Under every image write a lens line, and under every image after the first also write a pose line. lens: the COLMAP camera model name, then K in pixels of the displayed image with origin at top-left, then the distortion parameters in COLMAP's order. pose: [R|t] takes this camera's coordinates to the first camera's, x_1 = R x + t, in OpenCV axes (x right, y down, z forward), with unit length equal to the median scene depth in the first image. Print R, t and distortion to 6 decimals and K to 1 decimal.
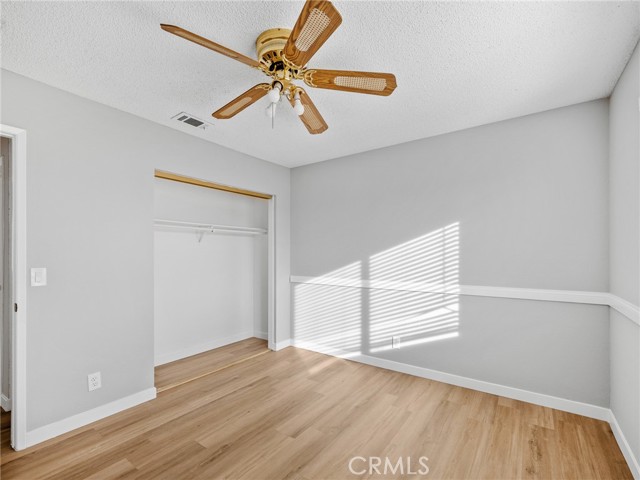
lens RADIAL K [[295.4, 0, 321.6], [0, 295.4, 246.8], [0, 0, 1]] dist [-0.000734, -0.000402]
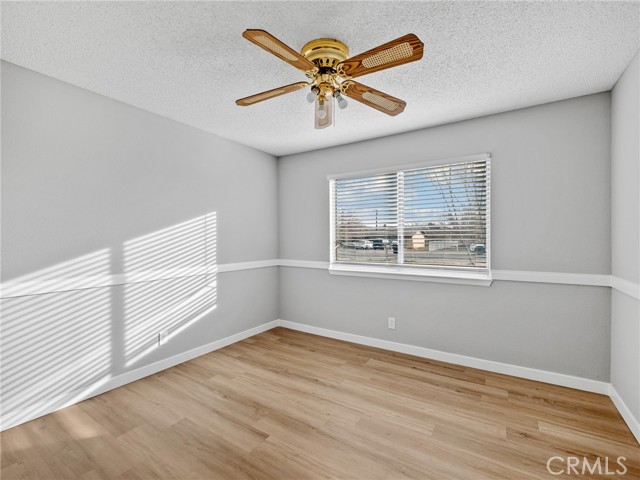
lens RADIAL K [[295.4, 0, 318.1], [0, 295.4, 239.4], [0, 0, 1]] dist [-0.000734, -0.000402]
pose [[-0.052573, 0.004954, 0.998605, -0.723135], [-0.017634, 0.999827, -0.005889, 0.025925], [-0.998461, -0.017919, -0.052476, 0.637936]]
